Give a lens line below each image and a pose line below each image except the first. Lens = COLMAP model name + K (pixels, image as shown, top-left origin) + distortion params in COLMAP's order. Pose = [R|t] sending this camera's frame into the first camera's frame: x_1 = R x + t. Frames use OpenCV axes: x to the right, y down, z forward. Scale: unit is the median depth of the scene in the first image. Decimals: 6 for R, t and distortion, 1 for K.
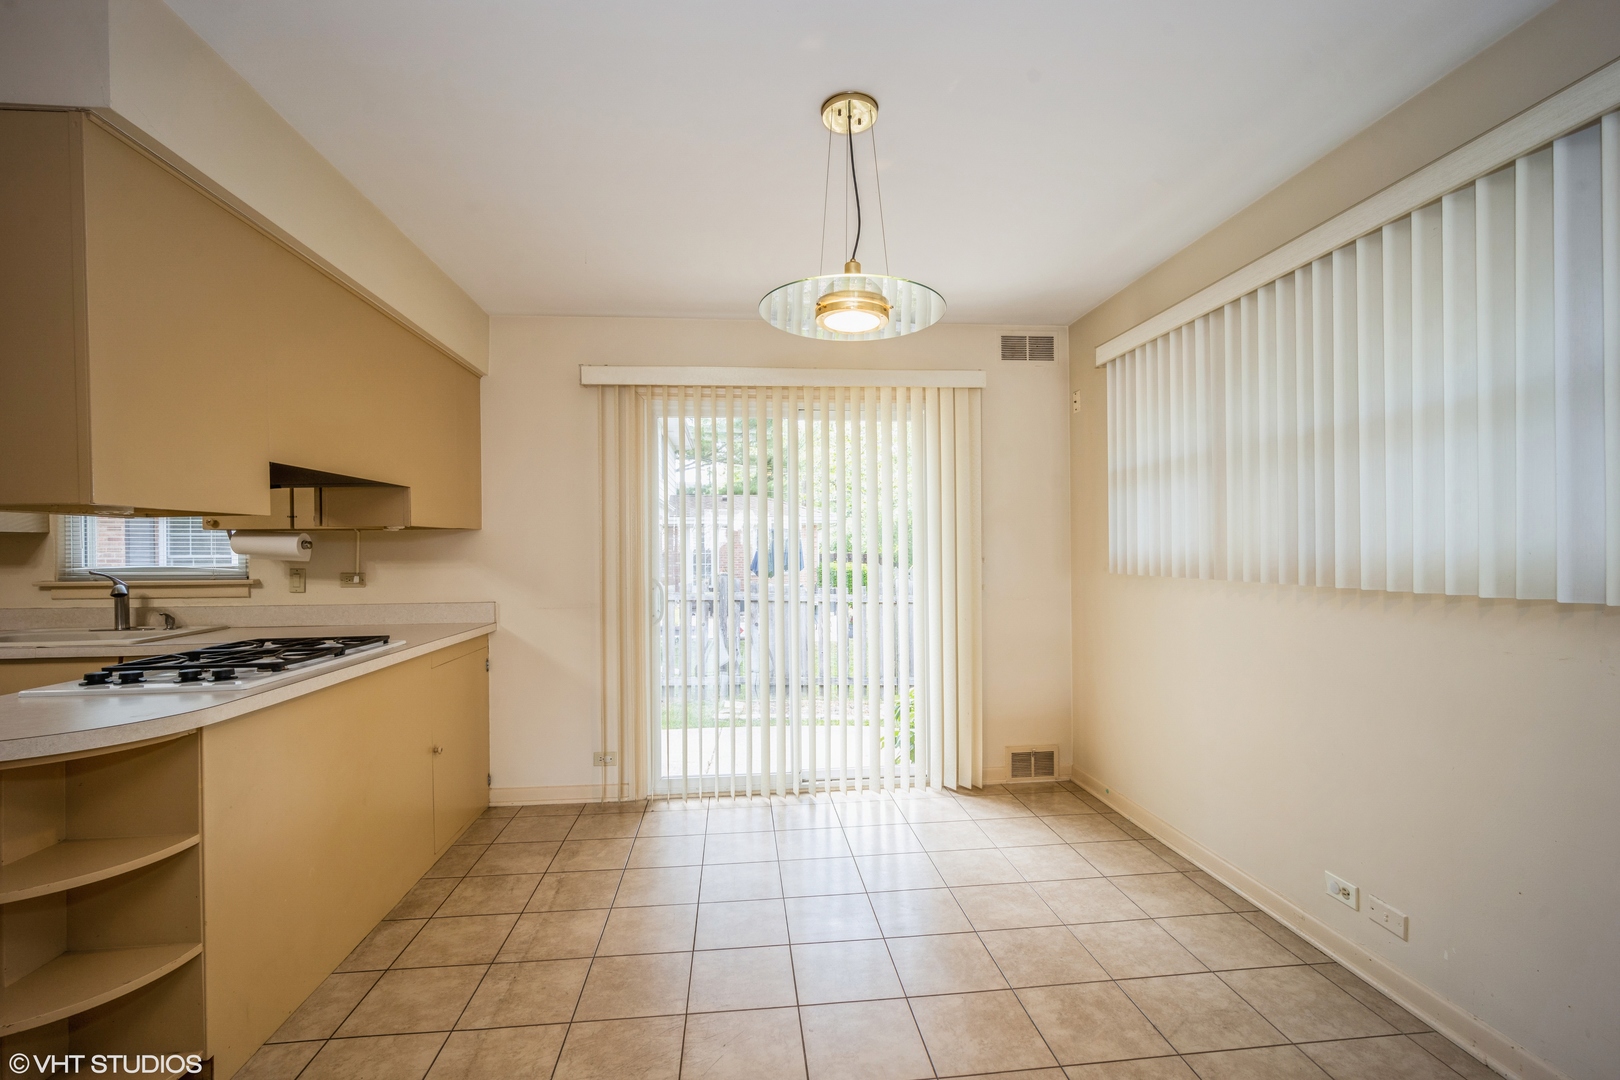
lens RADIAL K [[706.3, 0, 810.5], [0, 706.3, 544.9], [0, 0, 1]] dist [-0.013103, 0.000401]
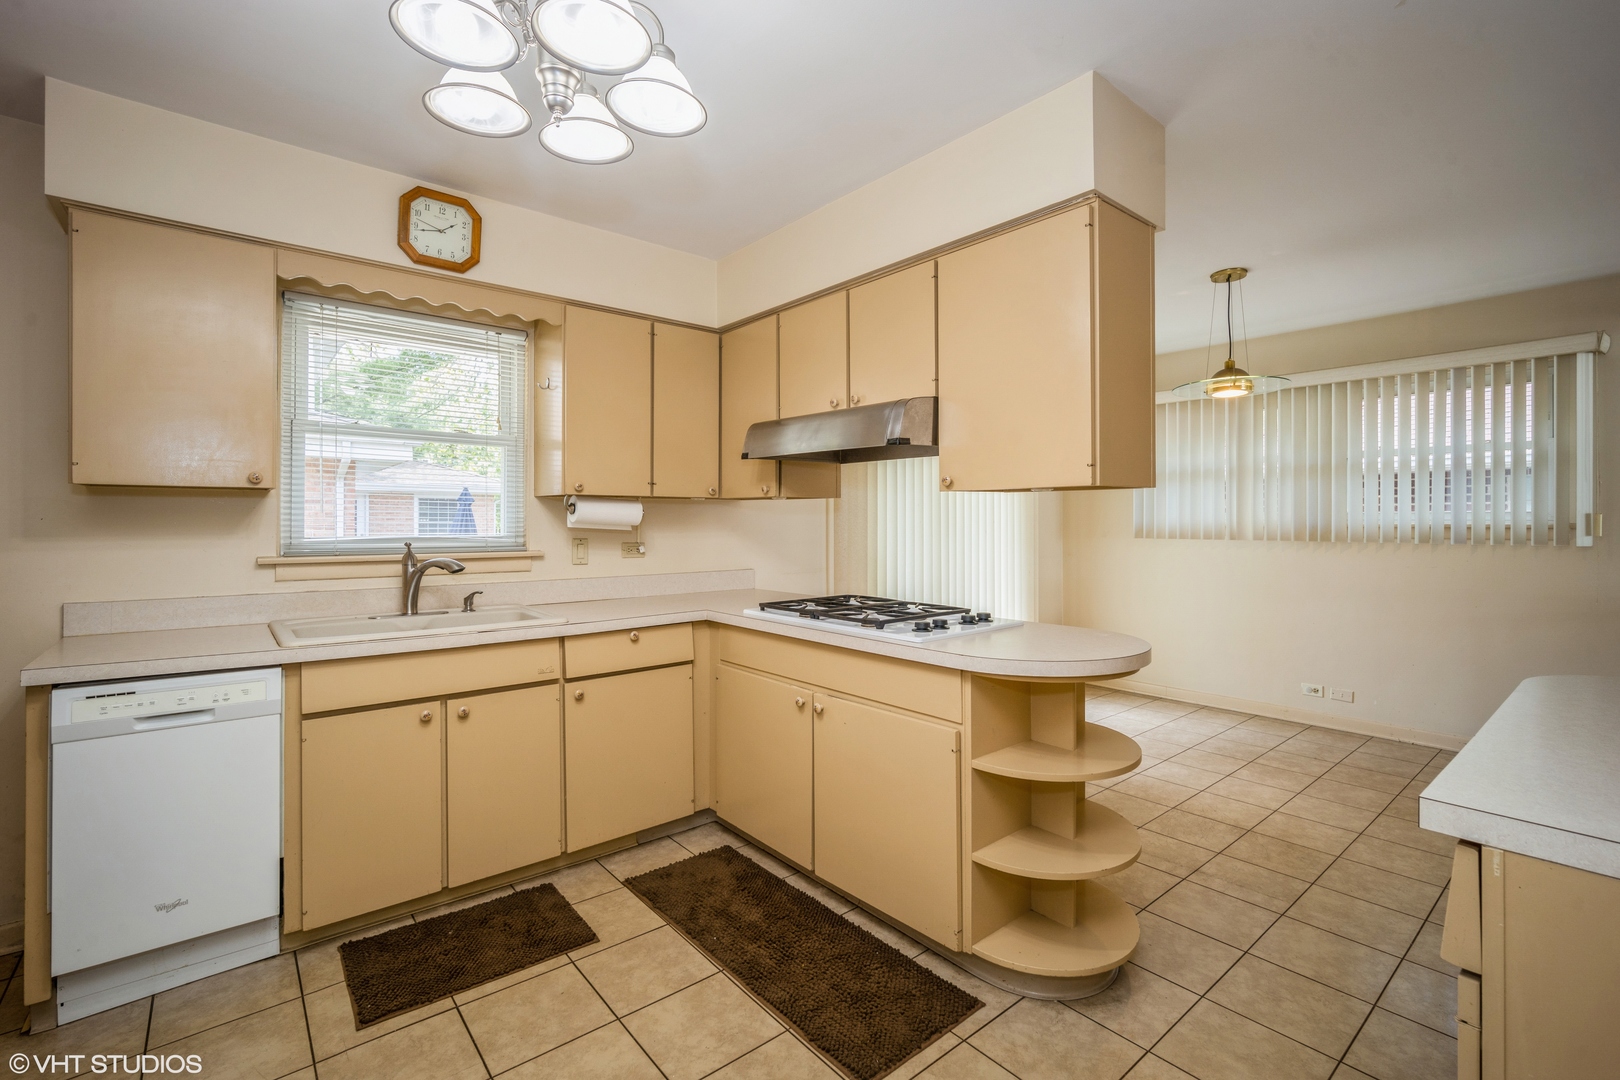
lens RADIAL K [[706.3, 0, 807.9], [0, 706.3, 530.2], [0, 0, 1]] dist [-0.013103, 0.000401]
pose [[0.835926, -0.000154, 0.548842, -1.459783], [-0.009758, 0.999838, 0.015143, 0.010550], [-0.548755, -0.018014, 0.835789, 0.099423]]
